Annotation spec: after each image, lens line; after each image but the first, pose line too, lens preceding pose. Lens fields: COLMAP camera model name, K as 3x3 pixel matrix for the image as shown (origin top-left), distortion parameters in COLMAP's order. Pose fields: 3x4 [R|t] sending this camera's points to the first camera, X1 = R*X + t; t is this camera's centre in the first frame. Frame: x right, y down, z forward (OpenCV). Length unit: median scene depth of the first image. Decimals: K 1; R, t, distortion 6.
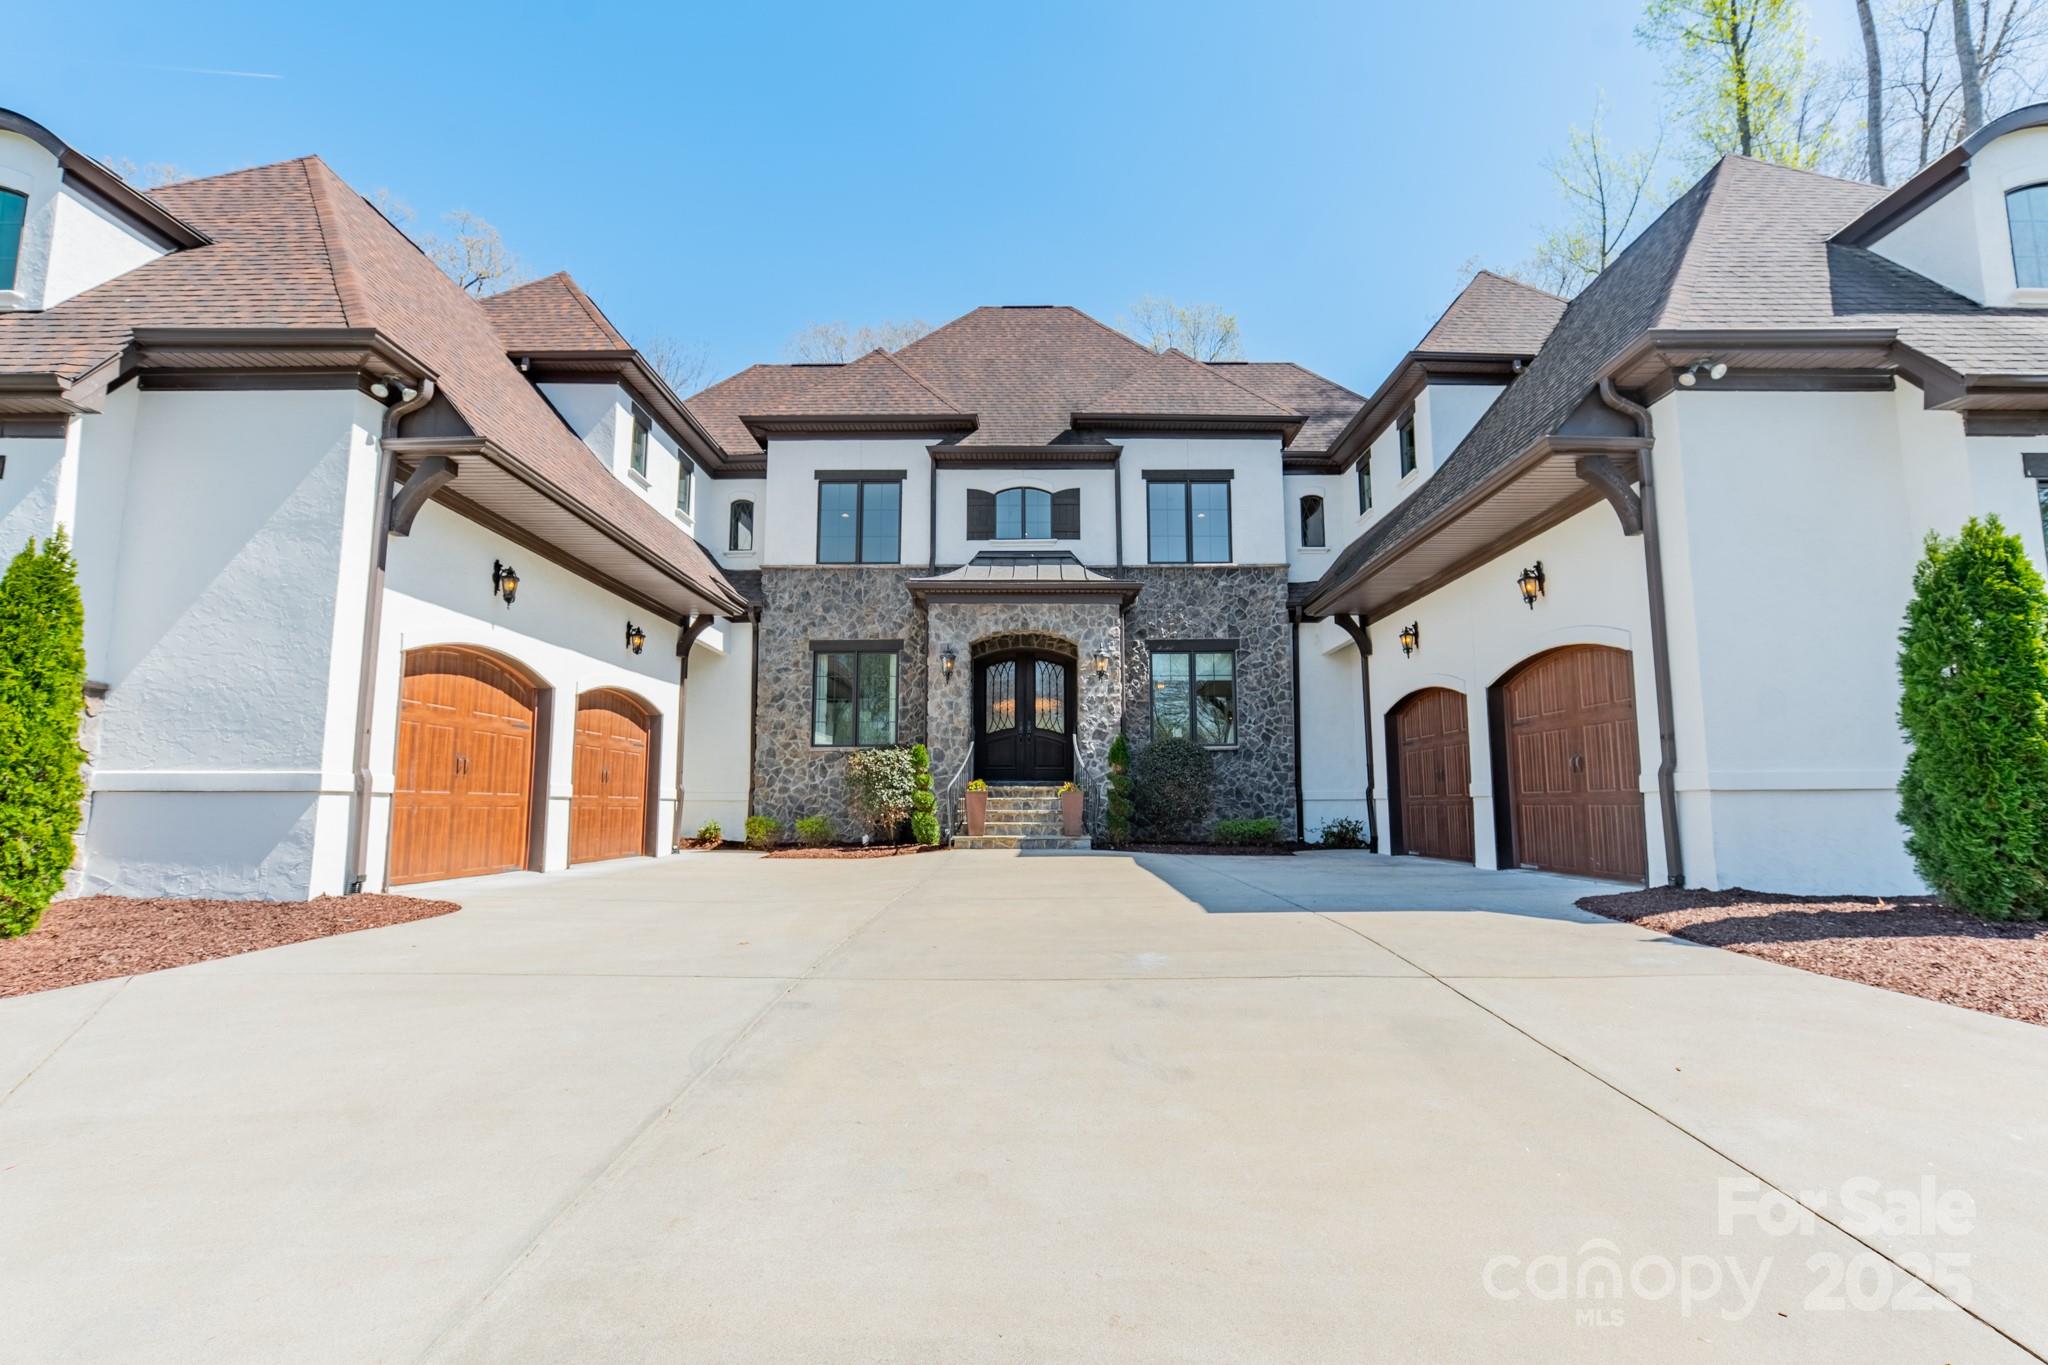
lens RADIAL K [[977.3, 0, 1024.0], [0, 977.3, 682.5], [0, 0, 1]] dist [-0.021929, 0.000125]
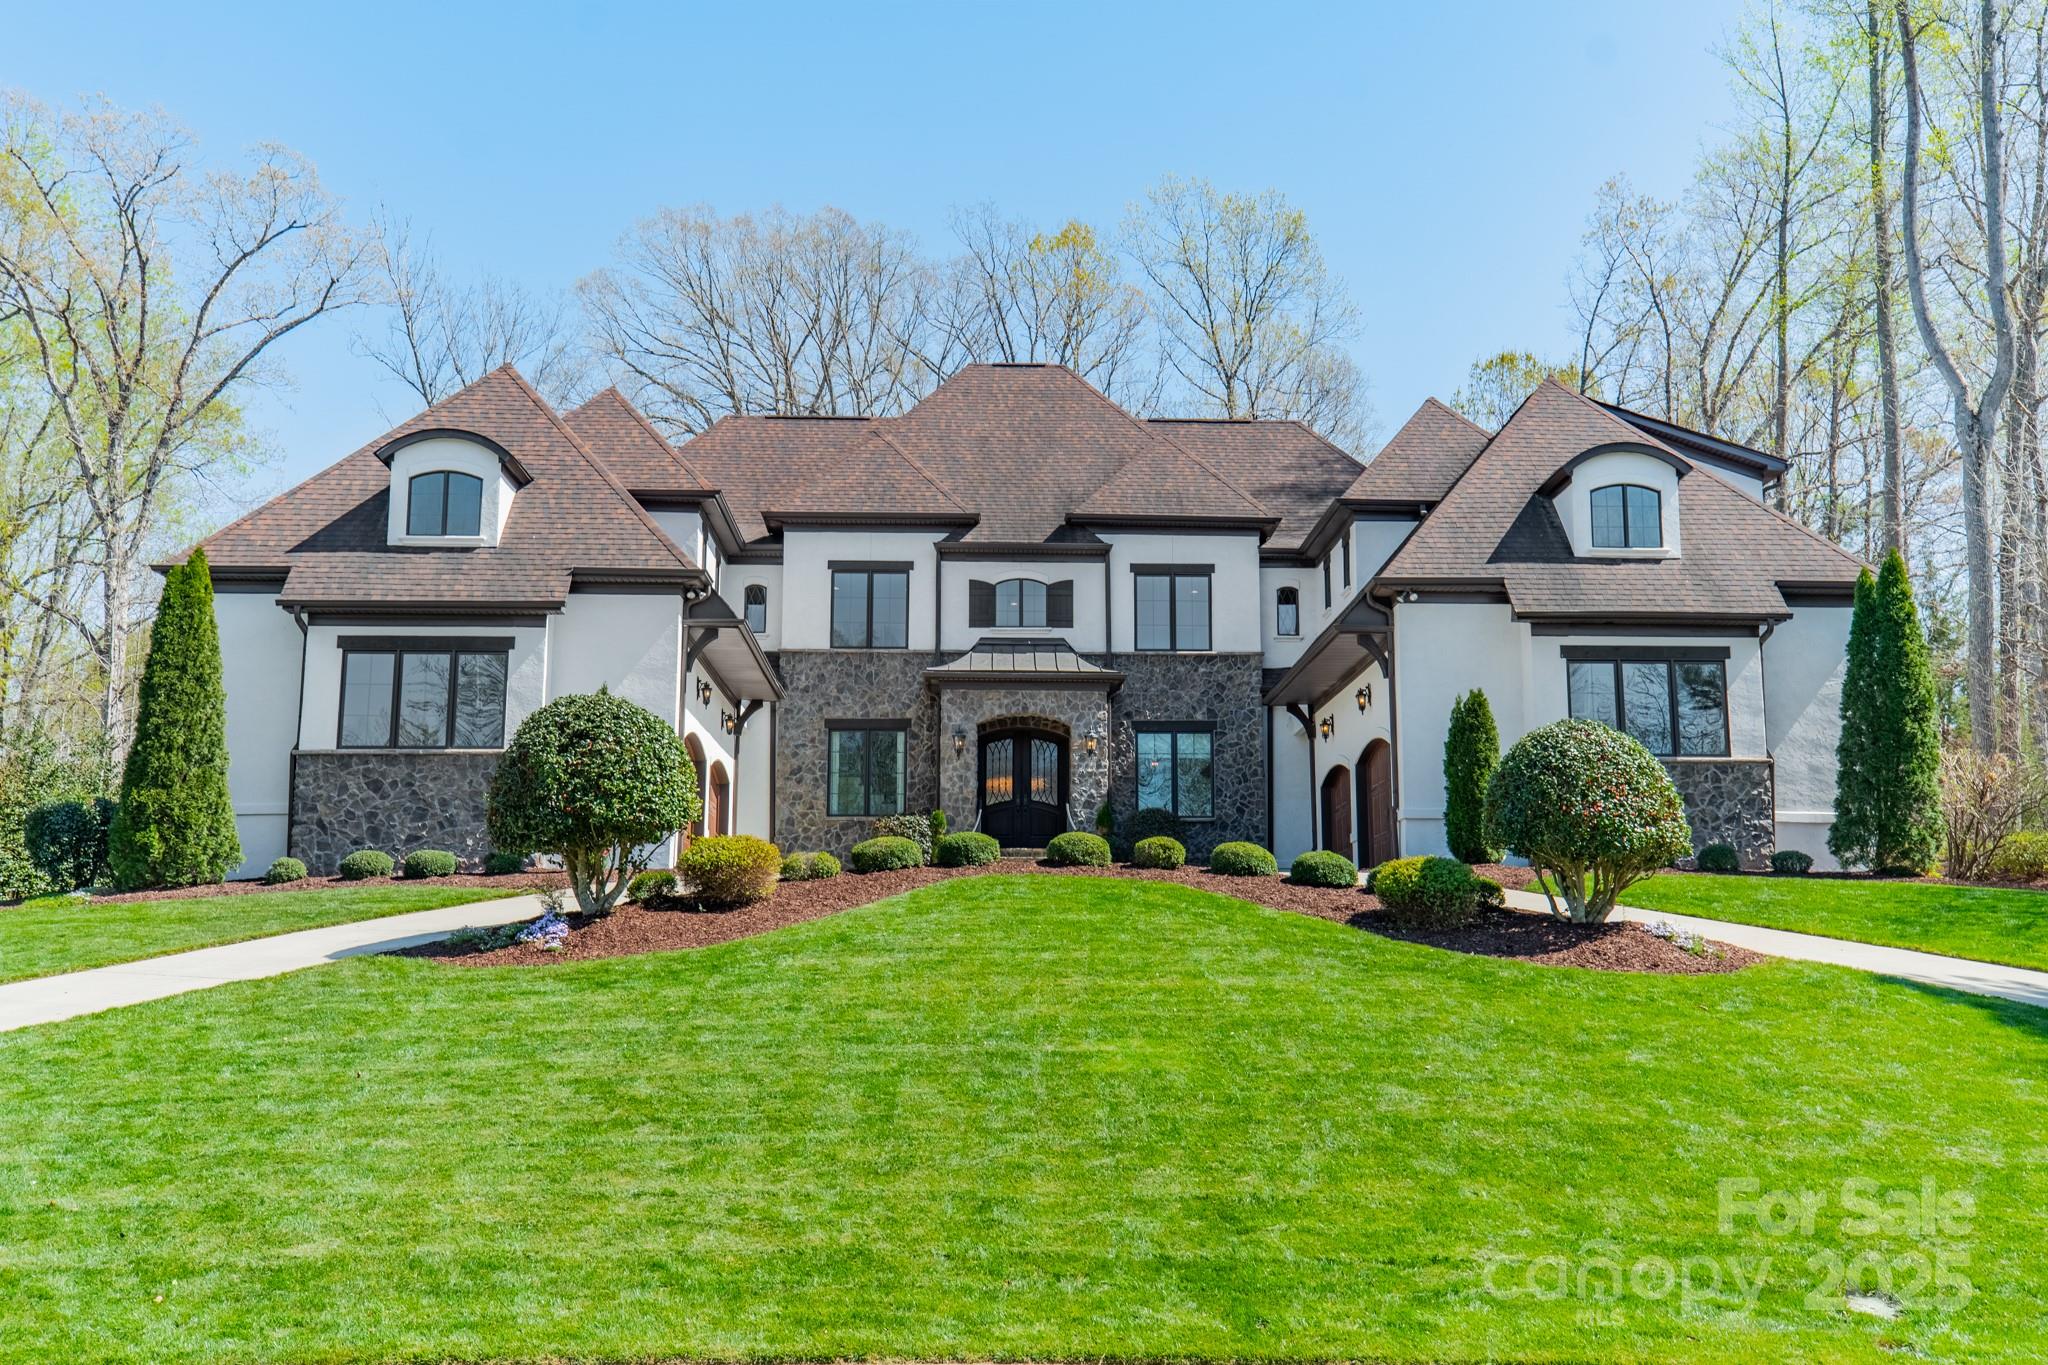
lens RADIAL K [[1992.8, 0, 1015.7], [0, 1992.8, 675.9], [0, 0, 1]] dist [0.071059, 0.001142]
pose [[0.999434, 0.008815, 0.032471, -0.079336], [-0.007474, 0.999123, -0.041195, -0.000753], [-0.032806, 0.040929, 0.998623, -1.234997]]
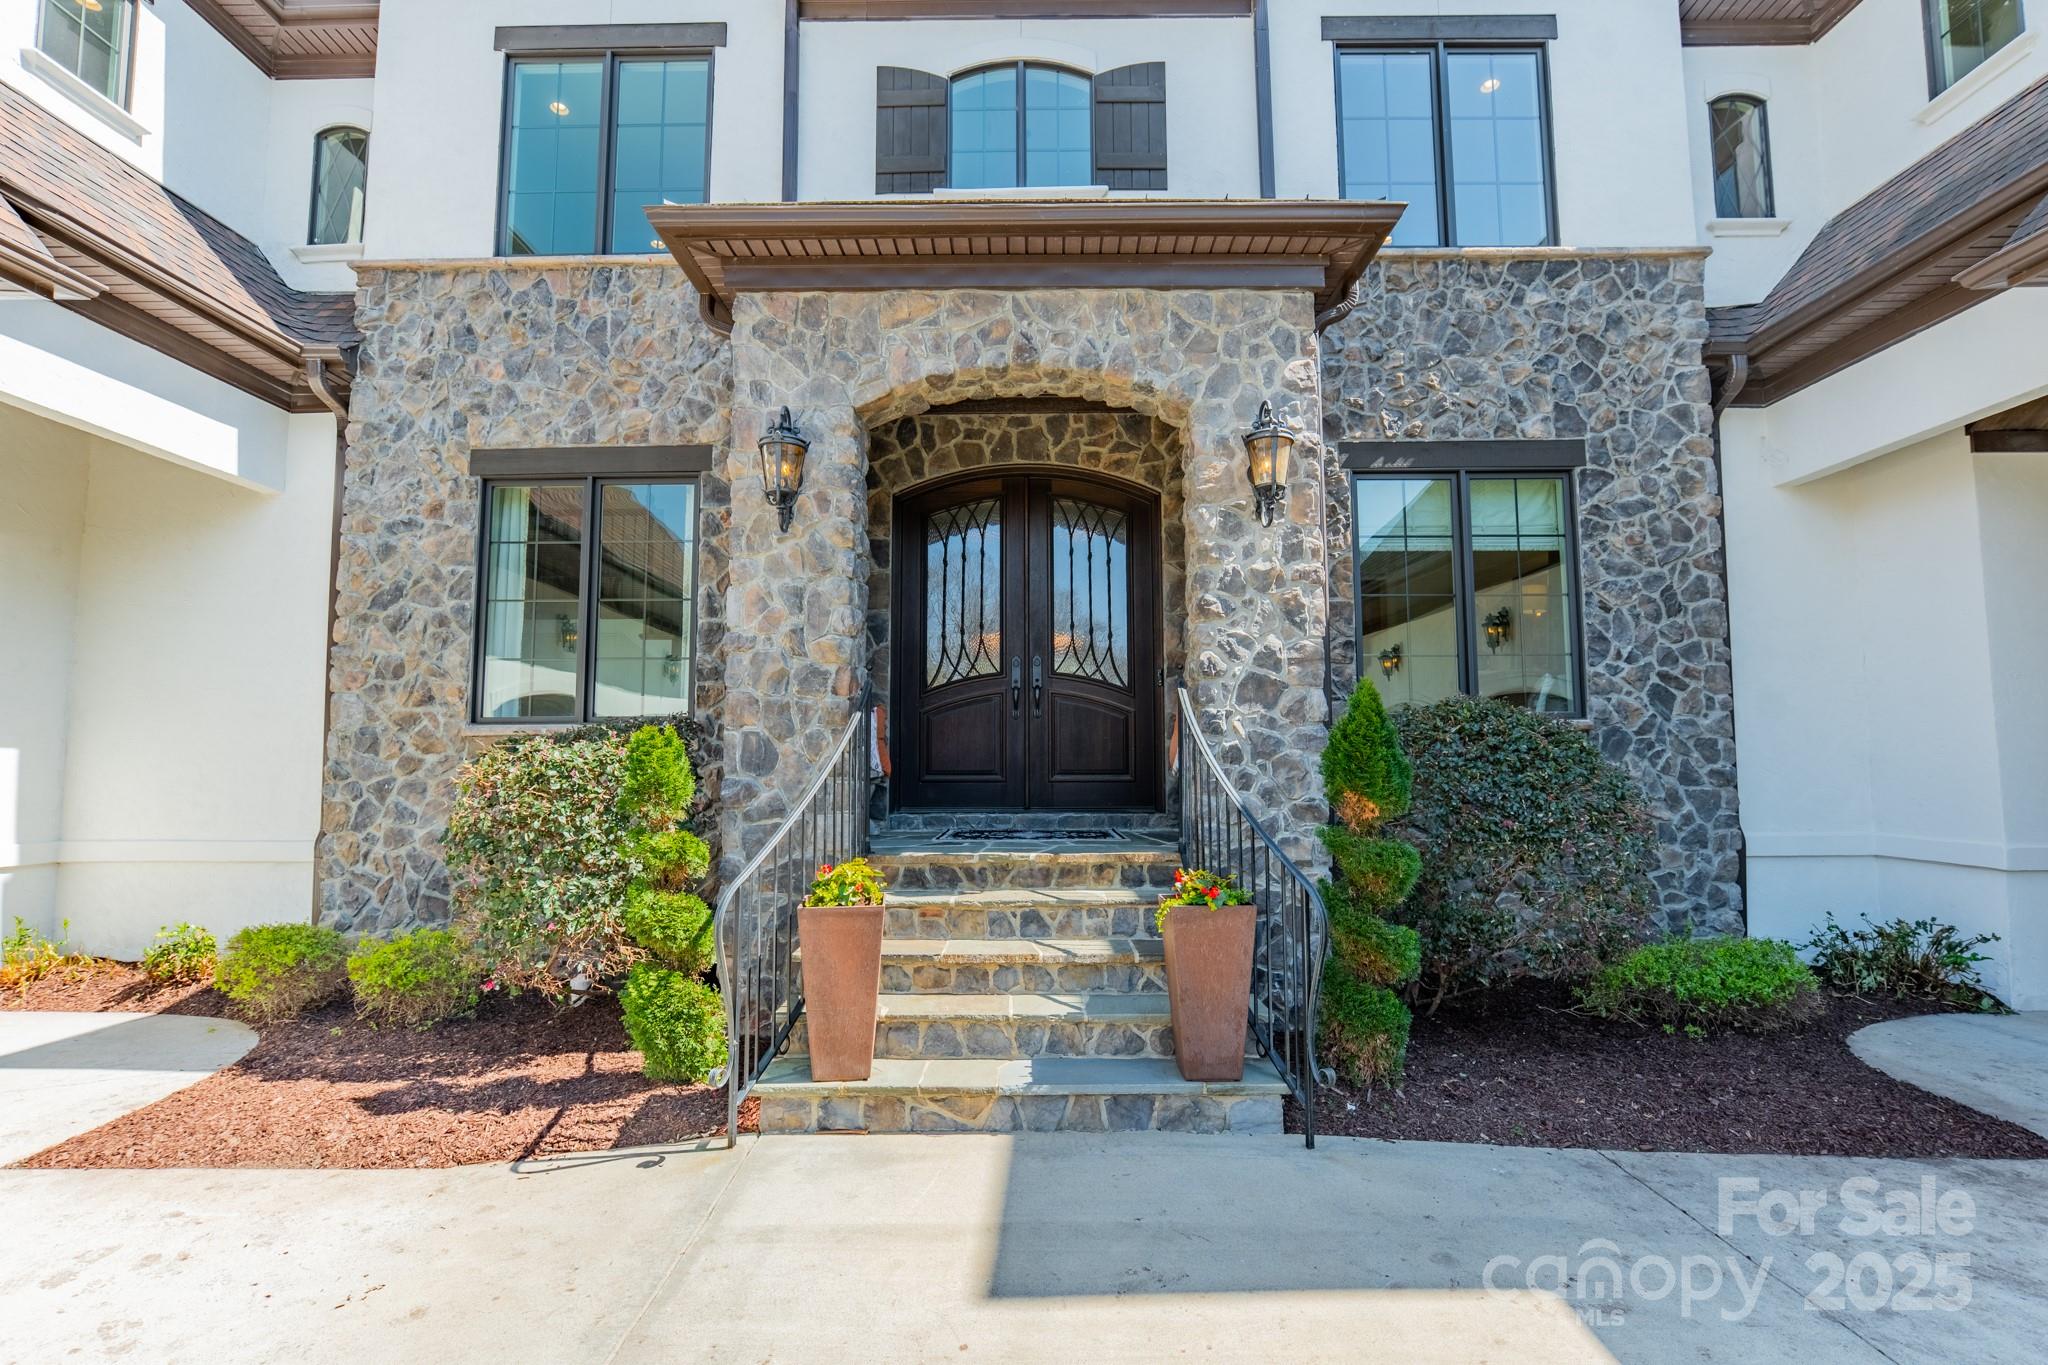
lens RADIAL K [[977.3, 0, 1024.0], [0, 977.3, 682.5], [0, 0, 1]] dist [-0.021929, 0.000125]
pose [[0.999991, -0.003304, -0.002542, 0.000718], [0.003408, 0.999096, 0.042367, 0.033777], [0.002400, -0.042375, 0.999099, 0.612734]]
